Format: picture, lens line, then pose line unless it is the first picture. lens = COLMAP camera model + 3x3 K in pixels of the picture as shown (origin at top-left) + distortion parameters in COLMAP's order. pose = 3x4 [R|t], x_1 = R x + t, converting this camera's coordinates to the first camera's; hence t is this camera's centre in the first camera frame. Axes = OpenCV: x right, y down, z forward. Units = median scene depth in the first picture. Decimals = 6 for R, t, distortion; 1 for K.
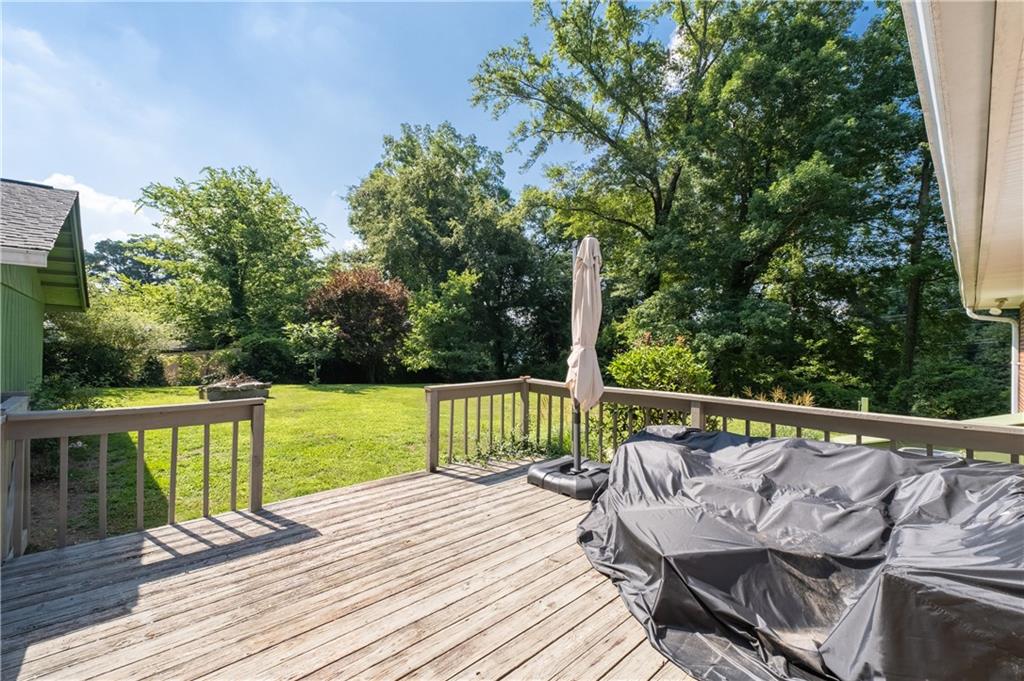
lens RADIAL K [[432.6, 0, 512.0], [0, 432.6, 340.5], [0, 0, 1]] dist [-0.001026, 0.000081]
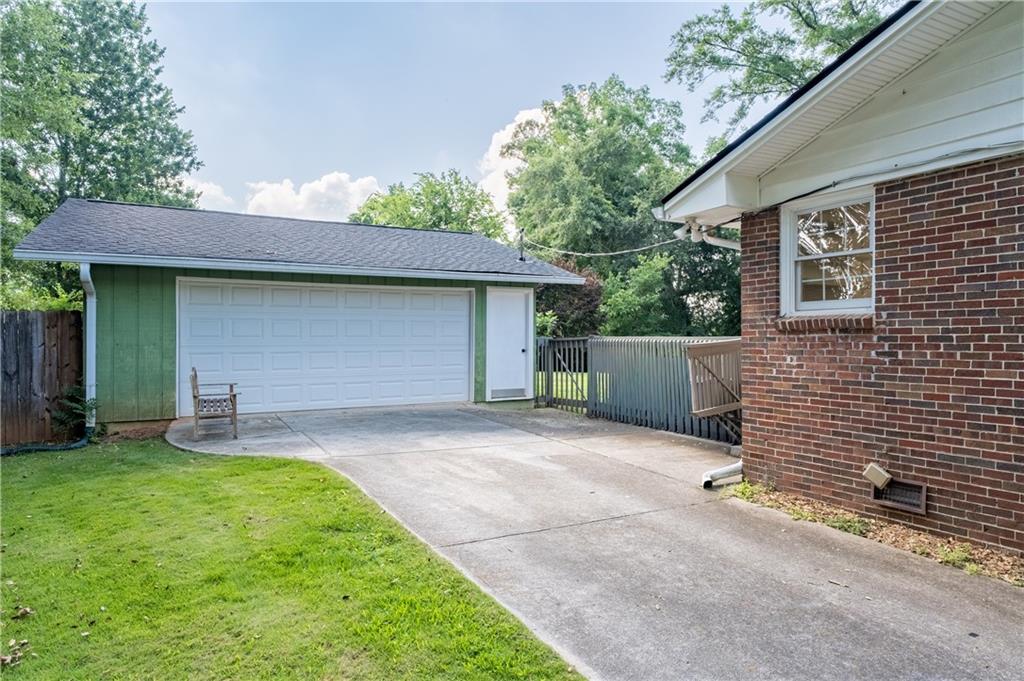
lens RADIAL K [[634.5, 0, 512.0], [0, 634.5, 340.5], [0, 0, 1]] dist [-0.005010, -0.000754]
pose [[0.970540, -0.017507, -0.240303, -0.075518], [0.016940, 0.999847, -0.004424, 0.019932], [0.240344, 0.000223, 0.970688, -0.338495]]
